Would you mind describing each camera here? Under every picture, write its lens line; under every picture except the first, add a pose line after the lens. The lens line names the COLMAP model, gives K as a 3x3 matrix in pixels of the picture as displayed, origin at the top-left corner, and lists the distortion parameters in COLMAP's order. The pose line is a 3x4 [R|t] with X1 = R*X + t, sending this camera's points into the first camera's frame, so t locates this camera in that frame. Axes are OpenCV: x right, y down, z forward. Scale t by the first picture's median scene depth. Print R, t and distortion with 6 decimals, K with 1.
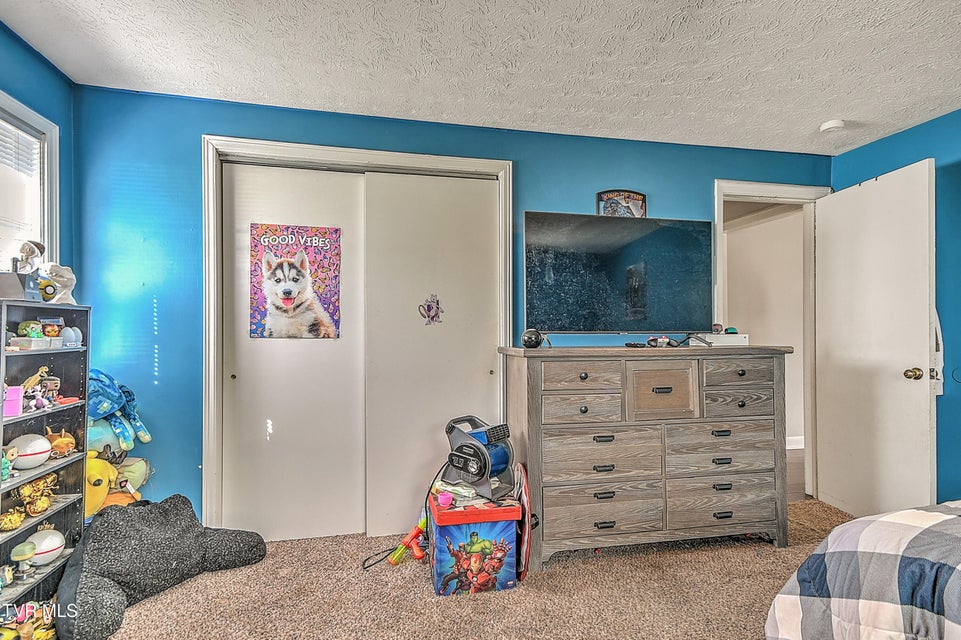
lens RADIAL K [[475.0, 0, 483.8], [0, 475.0, 328.4], [0, 0, 1]] dist [0.033975, -0.003055]
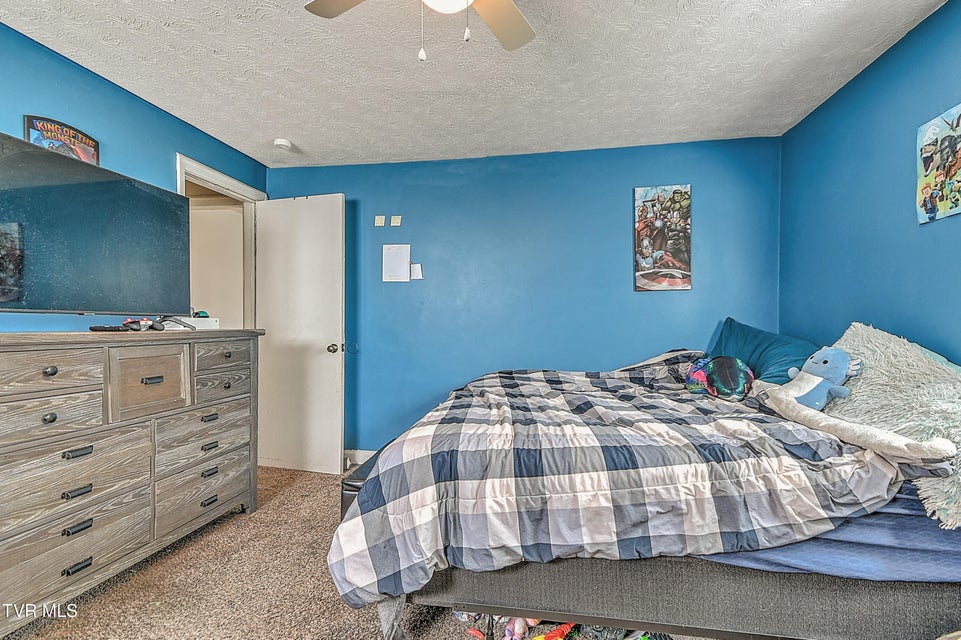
lens RADIAL K [[475.0, 0, 480.7], [0, 475.0, 320.8], [0, 0, 1]] dist [0.033975, -0.003055]
pose [[0.376569, 0.010465, 0.926329, -0.208814], [-0.012090, 0.999907, -0.006382, 0.020218], [-0.926309, -0.008796, 0.376661, 0.120526]]
